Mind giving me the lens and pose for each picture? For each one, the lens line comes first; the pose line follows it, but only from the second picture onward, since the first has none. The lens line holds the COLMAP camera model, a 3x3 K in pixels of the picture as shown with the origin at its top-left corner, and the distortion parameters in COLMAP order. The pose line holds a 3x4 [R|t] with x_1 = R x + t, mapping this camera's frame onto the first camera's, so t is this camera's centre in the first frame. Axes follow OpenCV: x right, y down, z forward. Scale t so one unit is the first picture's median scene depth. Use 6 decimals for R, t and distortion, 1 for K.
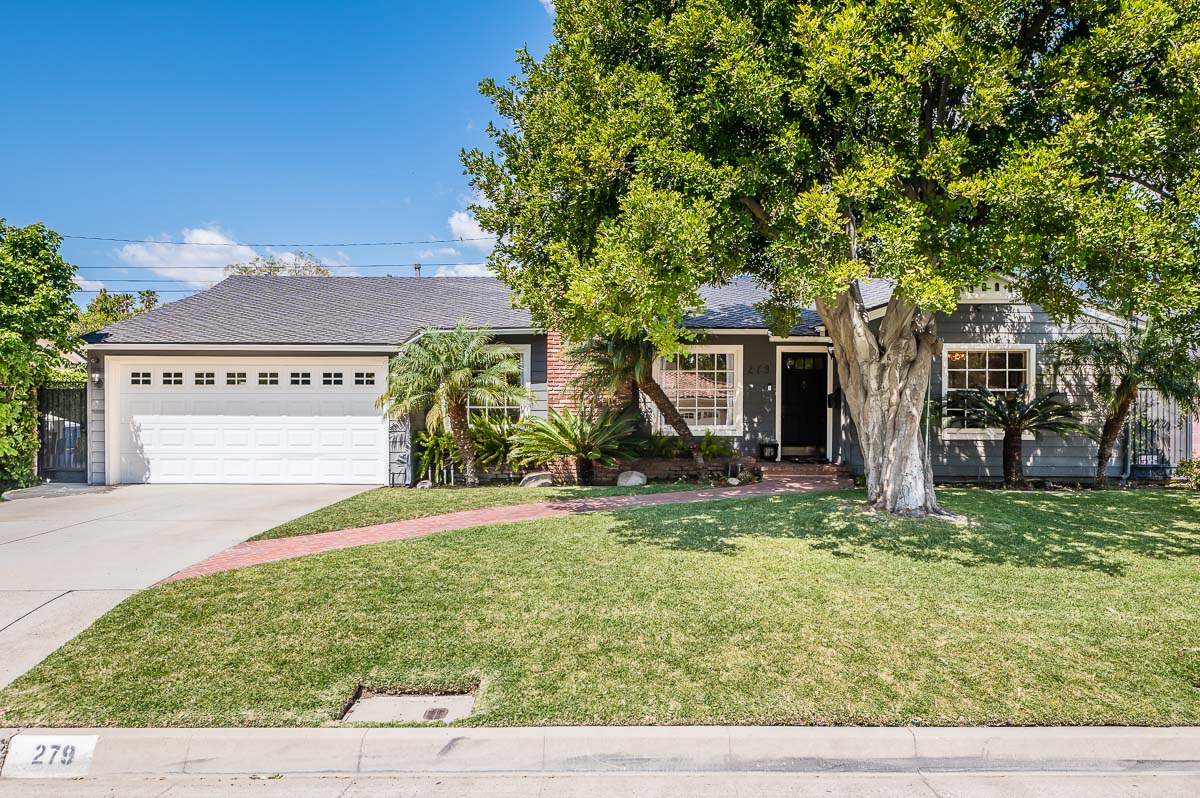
lens RADIAL K [[818.8, 0, 600.0], [0, 818.8, 399.0], [0, 0, 1]] dist [0.000071, -0.000229]
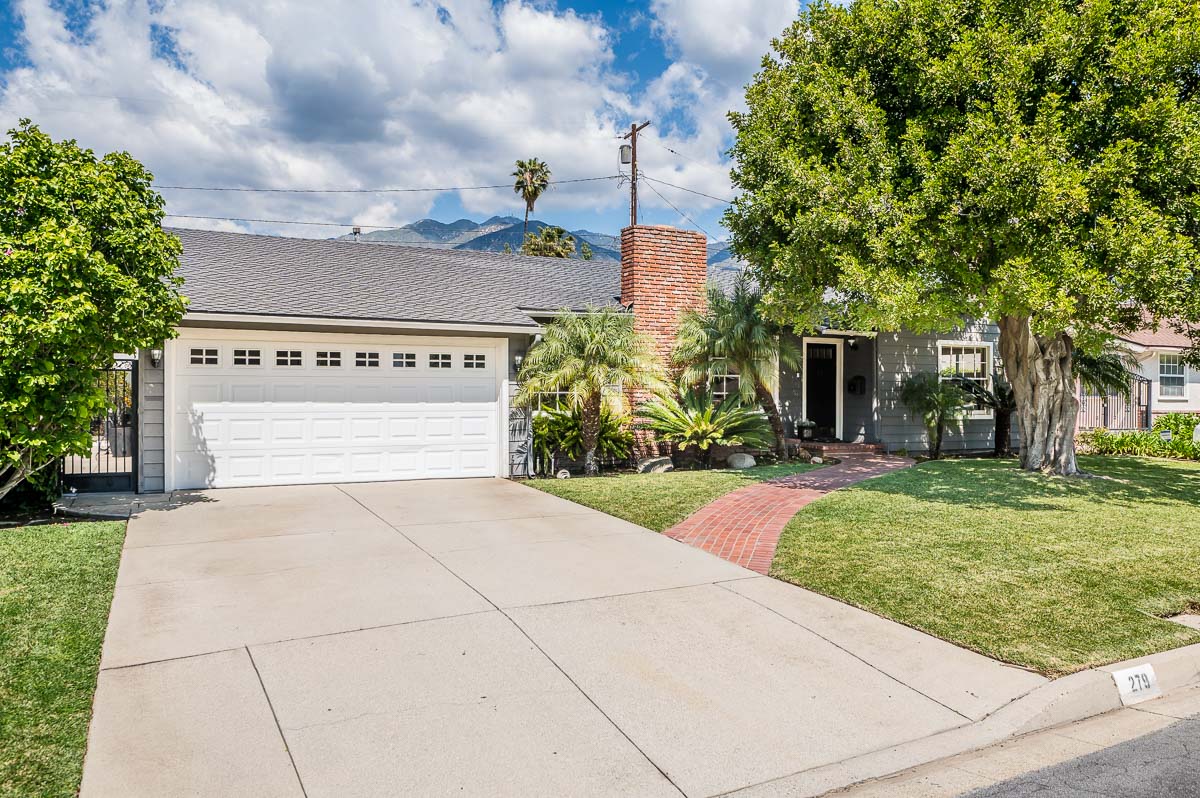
lens RADIAL K [[886.0, 0, 600.0], [0, 886.0, 399.0], [0, 0, 1]] dist [-0.000673, 0.000720]
pose [[0.895766, -0.002803, 0.444516, -0.600511], [-0.006070, 0.999810, 0.018535, -0.002155], [-0.444484, -0.019301, 0.895579, 0.055790]]
